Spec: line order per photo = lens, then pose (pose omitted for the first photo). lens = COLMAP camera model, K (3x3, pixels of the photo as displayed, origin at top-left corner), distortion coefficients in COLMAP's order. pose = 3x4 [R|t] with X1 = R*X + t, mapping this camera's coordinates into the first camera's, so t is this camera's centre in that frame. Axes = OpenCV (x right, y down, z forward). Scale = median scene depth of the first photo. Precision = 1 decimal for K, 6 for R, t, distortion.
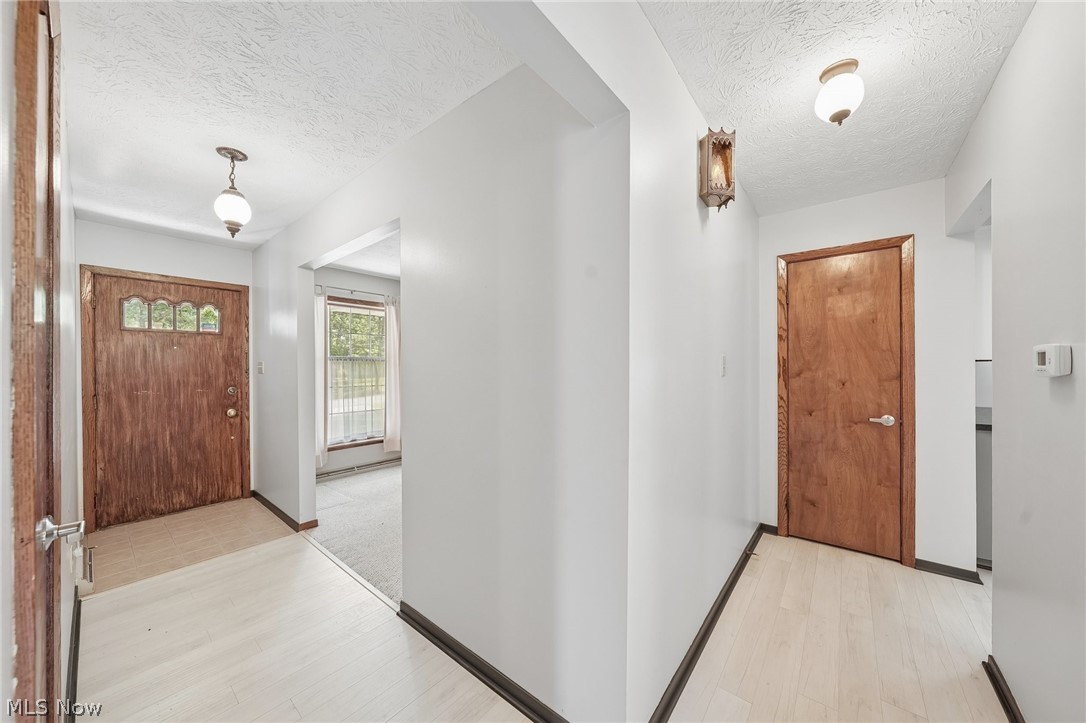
lens RADIAL K [[373.5, 0, 539.6], [0, 373.5, 366.2], [0, 0, 1]] dist [0.000298, 0.000359]
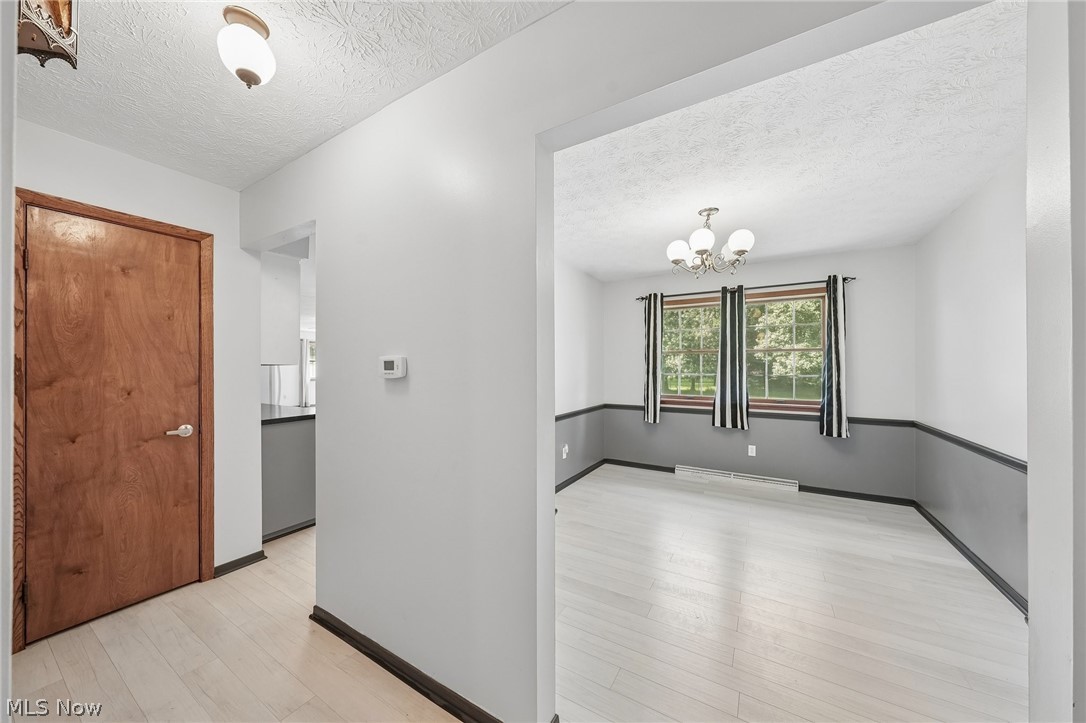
lens RADIAL K [[373.5, 0, 540.3], [0, 373.5, 365.2], [0, 0, 1]] dist [0.000298, 0.000359]
pose [[-0.137706, 0.009031, 0.990432, -0.074136], [0.000000, 0.999958, -0.009117, -0.003346], [-0.990473, -0.001255, -0.137701, 0.274355]]
